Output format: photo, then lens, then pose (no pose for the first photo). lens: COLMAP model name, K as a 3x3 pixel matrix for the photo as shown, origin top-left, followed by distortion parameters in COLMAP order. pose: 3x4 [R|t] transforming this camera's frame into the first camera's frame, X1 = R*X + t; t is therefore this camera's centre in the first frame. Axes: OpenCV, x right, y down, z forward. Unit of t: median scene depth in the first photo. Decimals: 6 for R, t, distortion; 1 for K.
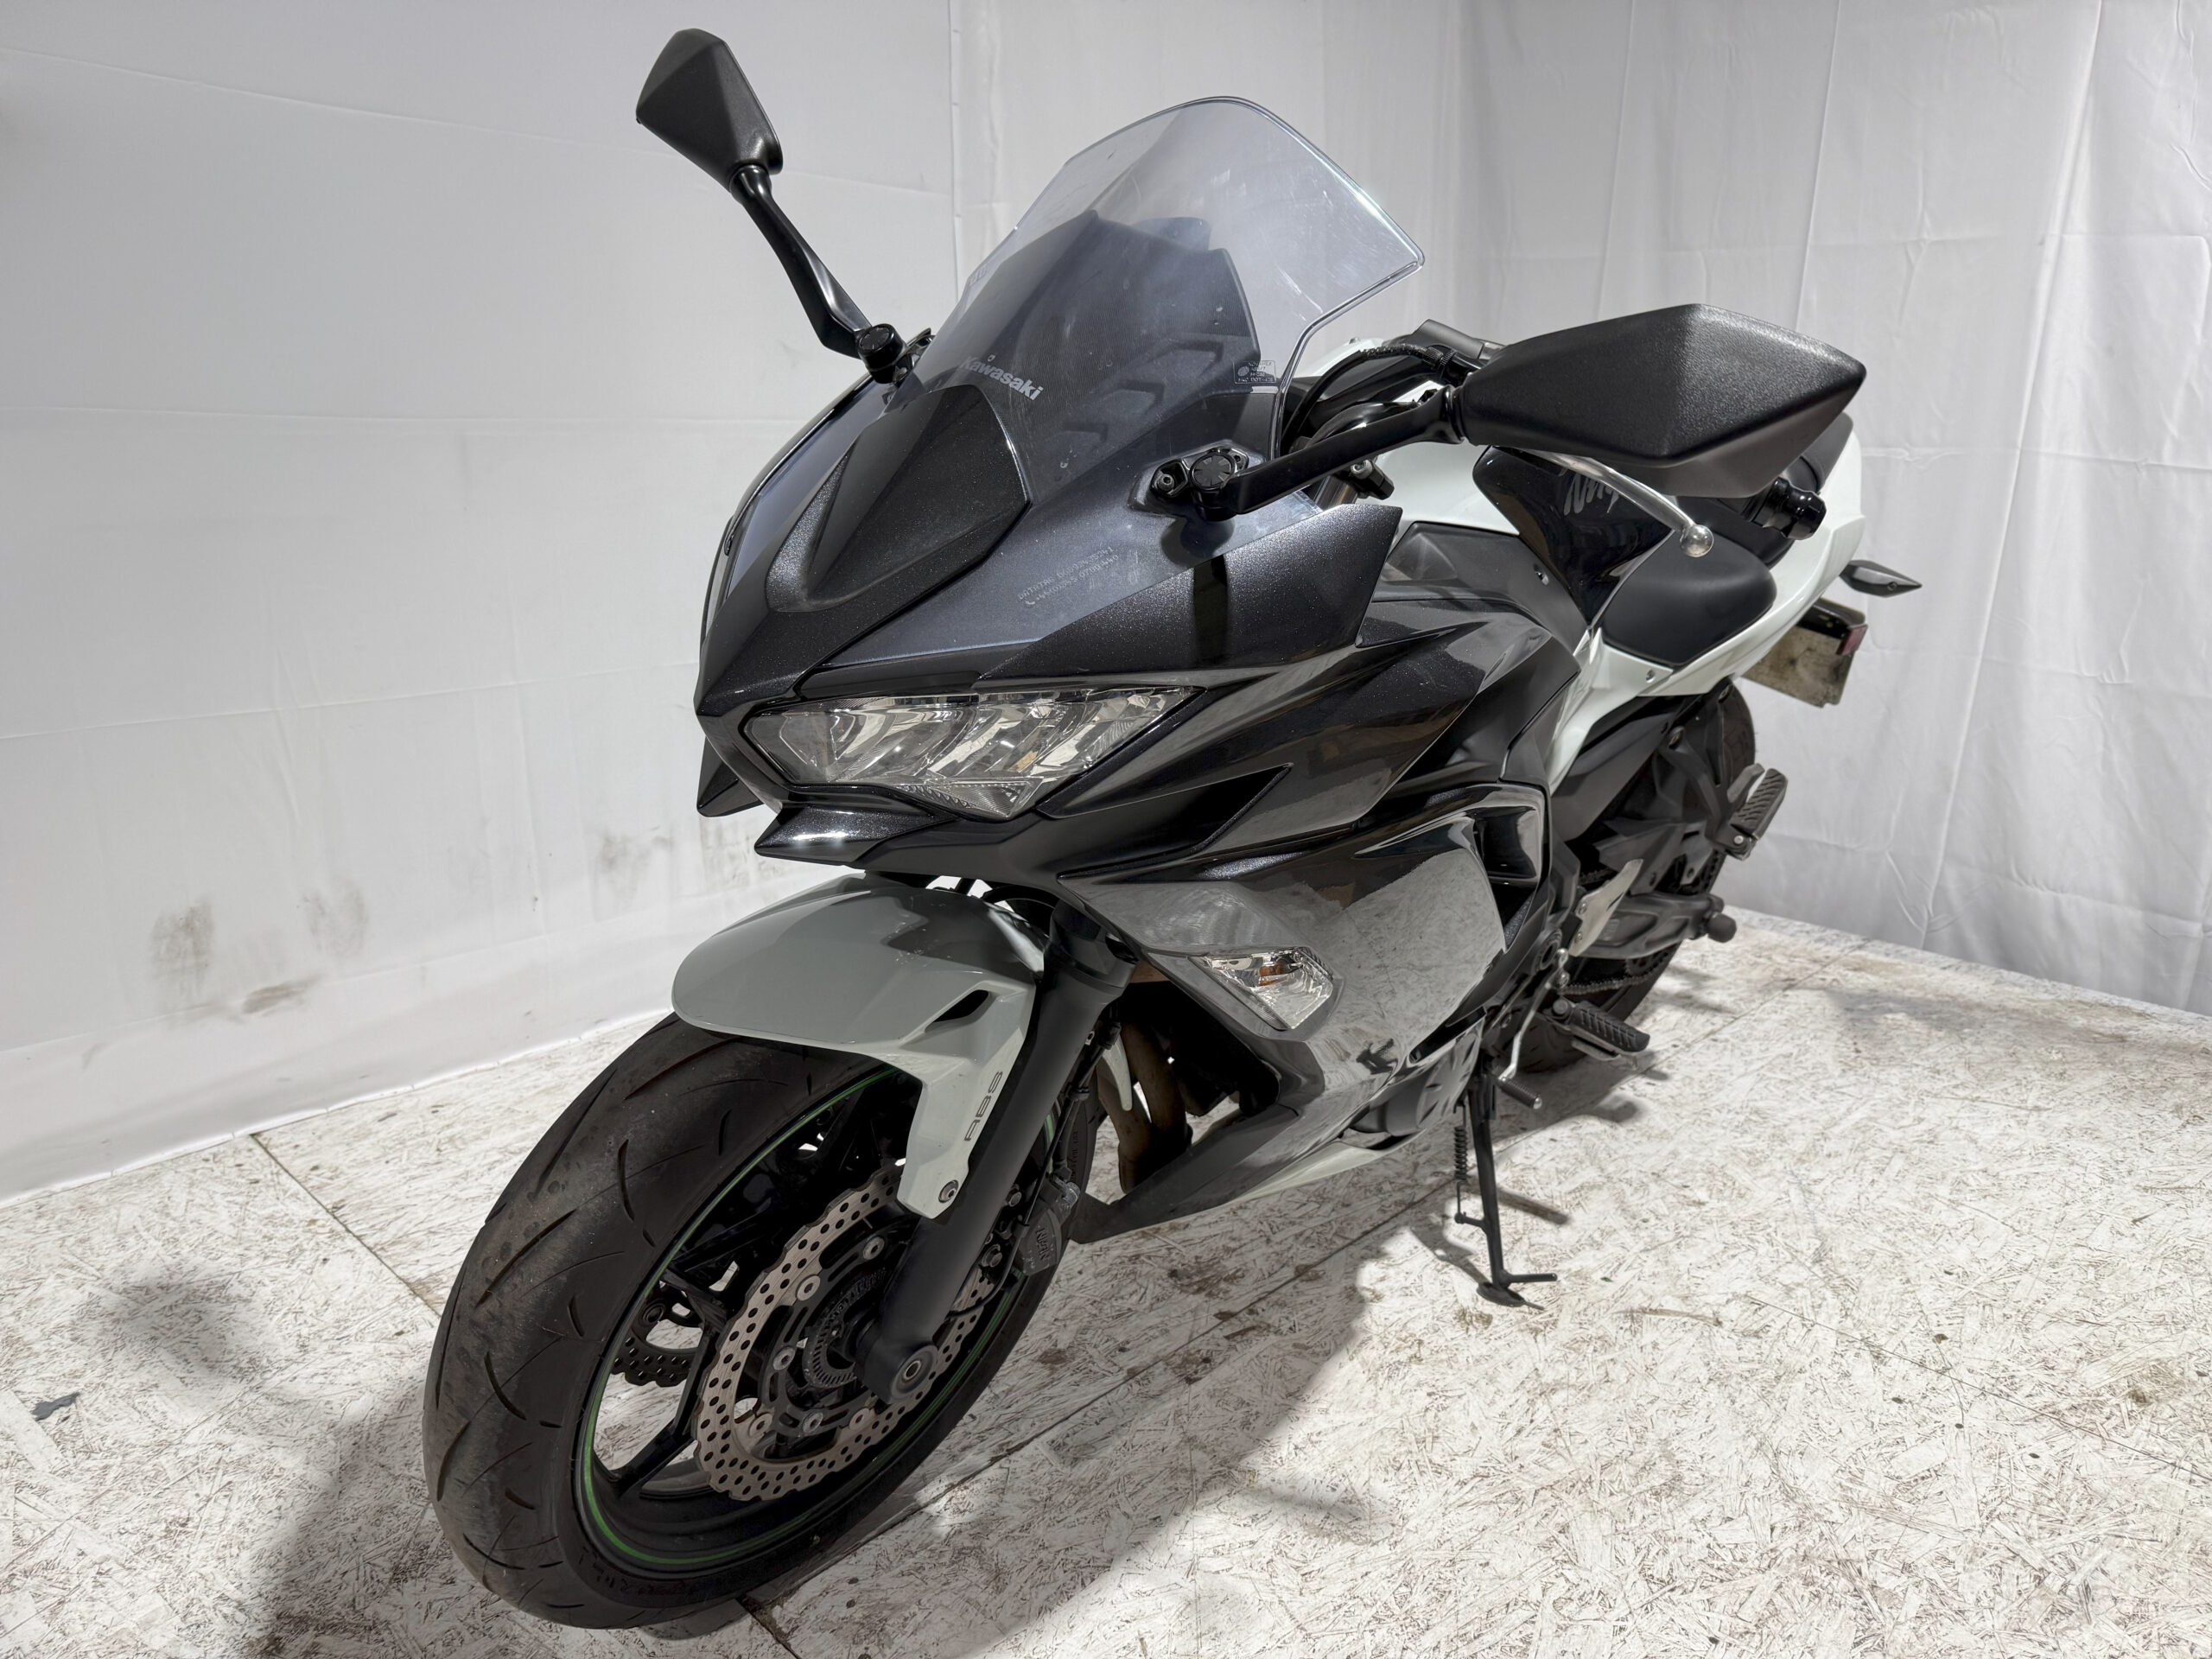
lens RADIAL K [[1735.0, 0, 1106.0], [0, 1735.0, 829.5], [0, 0, 1]] dist [-0.005700, -0.000346]
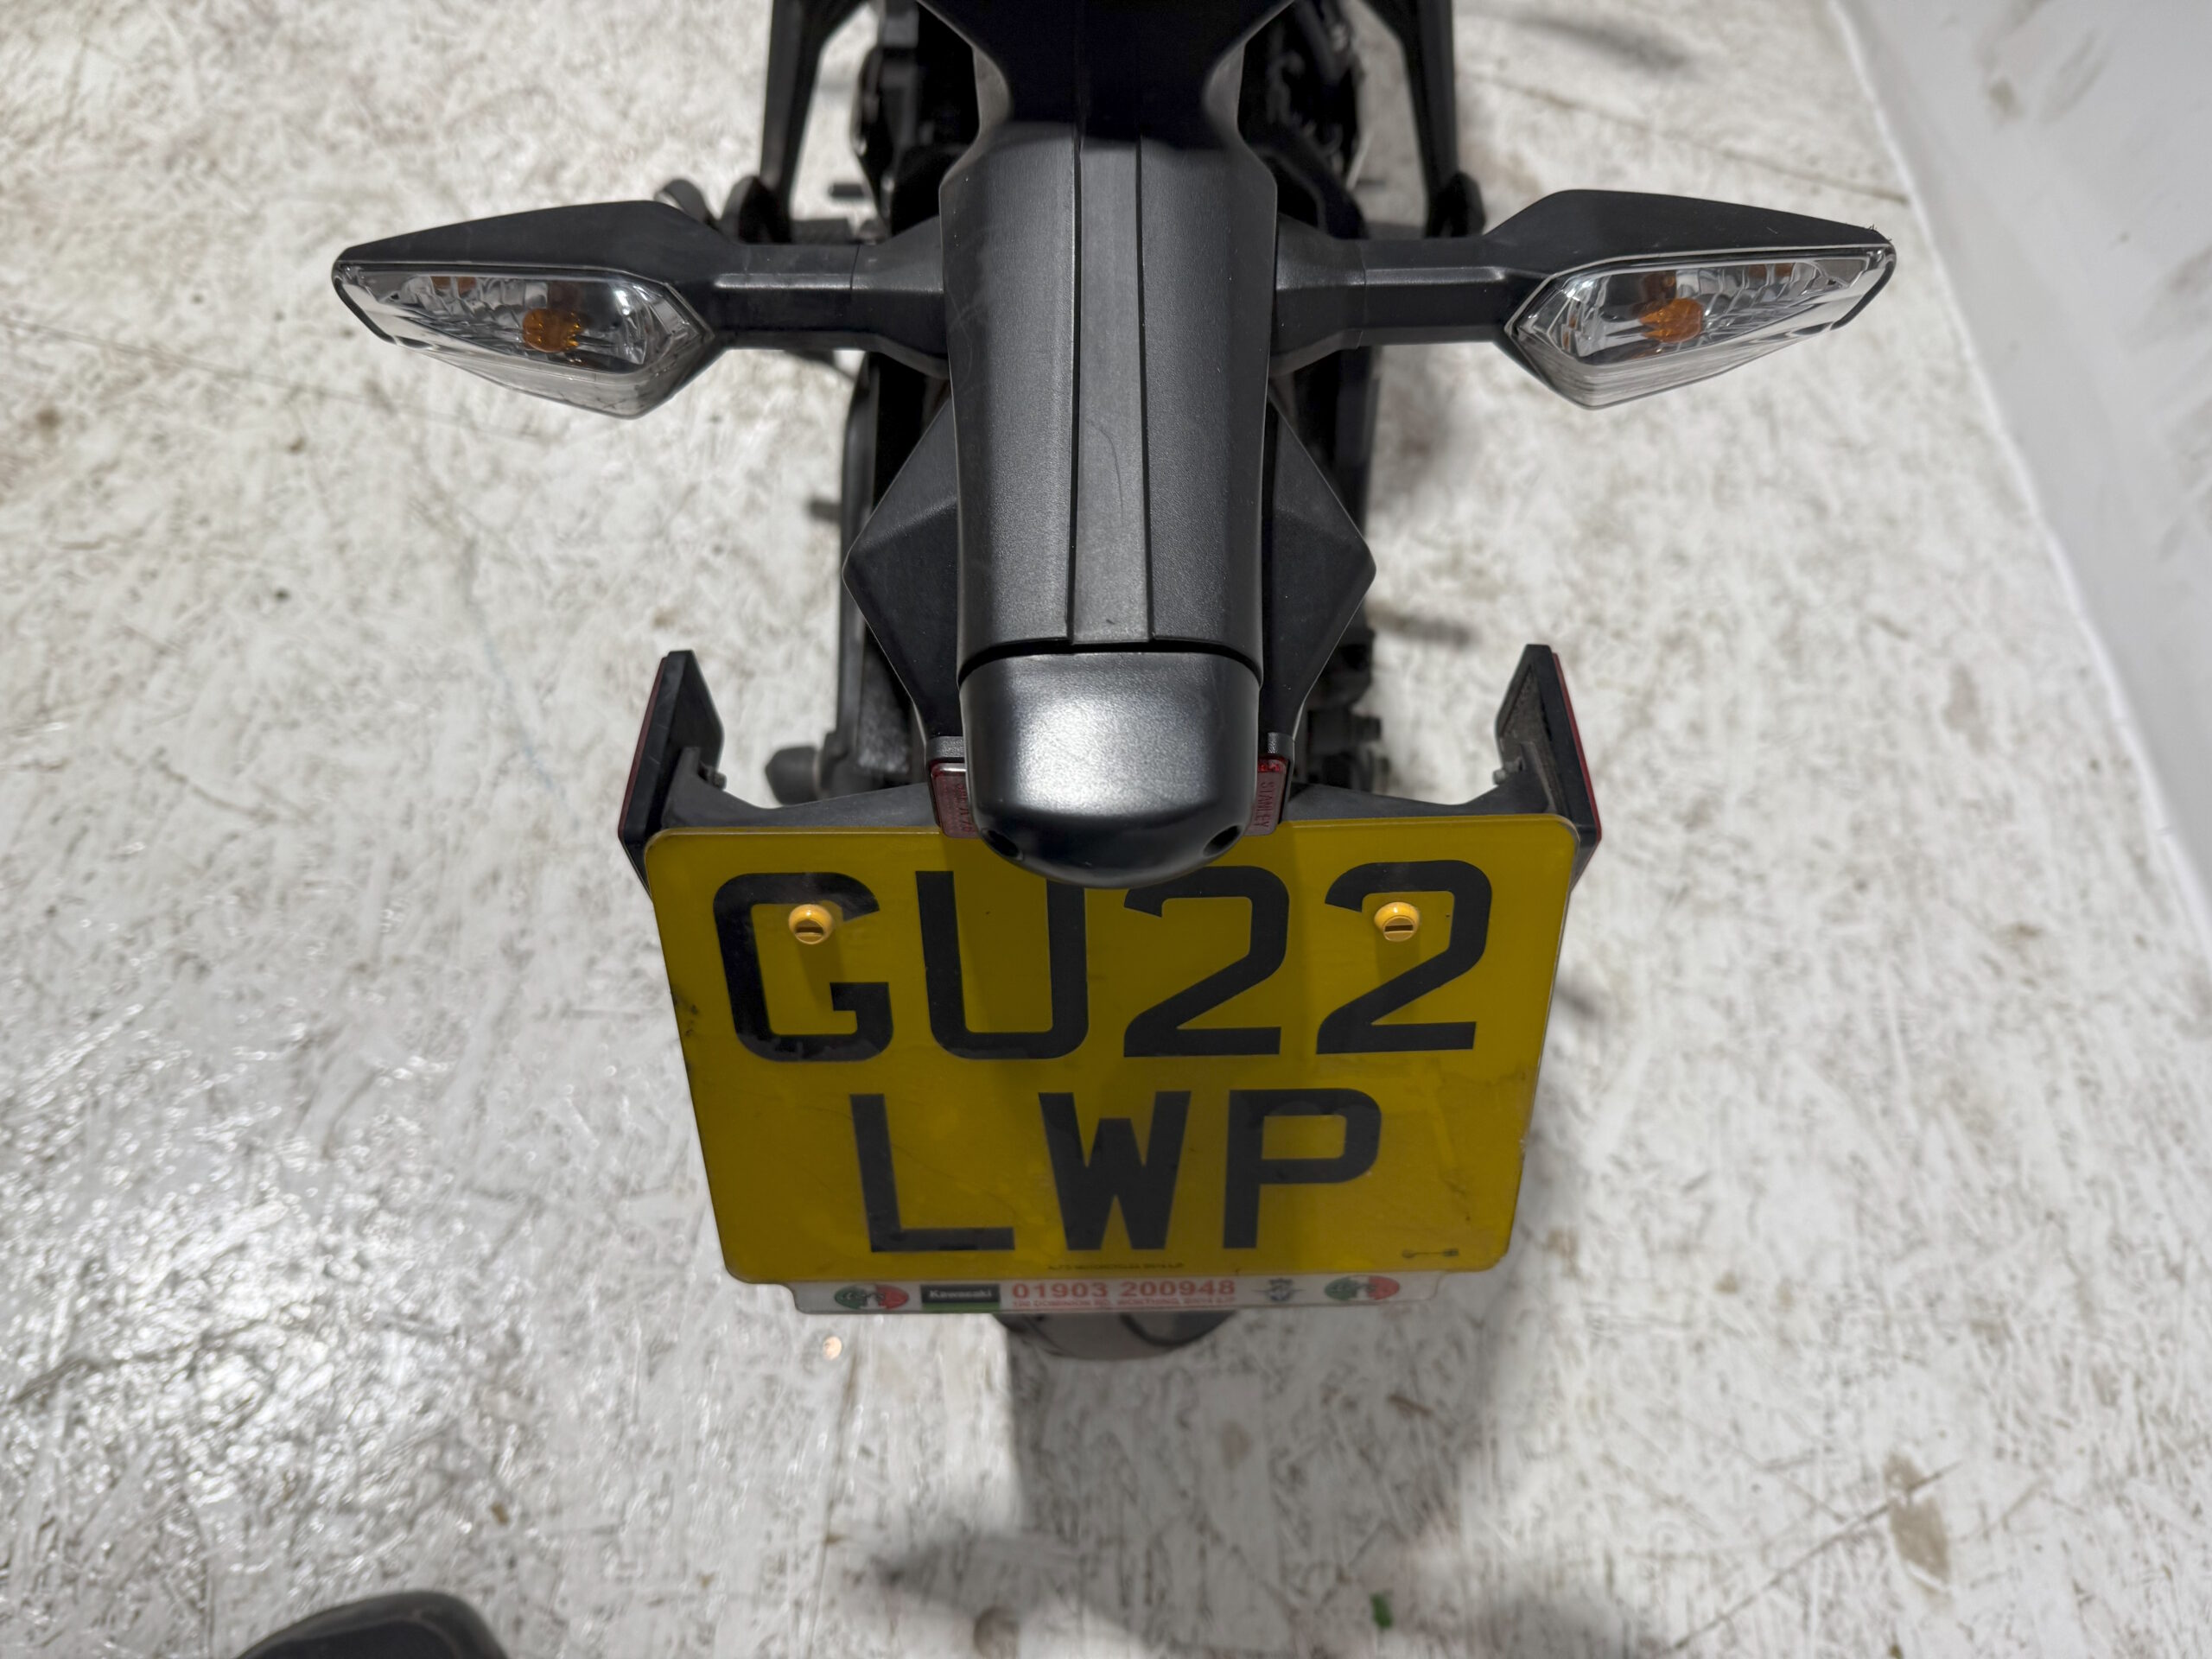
lens RADIAL K [[1735.0, 0, 1106.0], [0, 1735.0, 829.5], [0, 0, 1]] dist [-0.005700, -0.000346]
pose [[-0.752333, 0.387263, -0.532937, 0.732553], [-0.391784, 0.387353, 0.834544, -0.452742], [0.529623, 0.836651, -0.139695, 1.534284]]
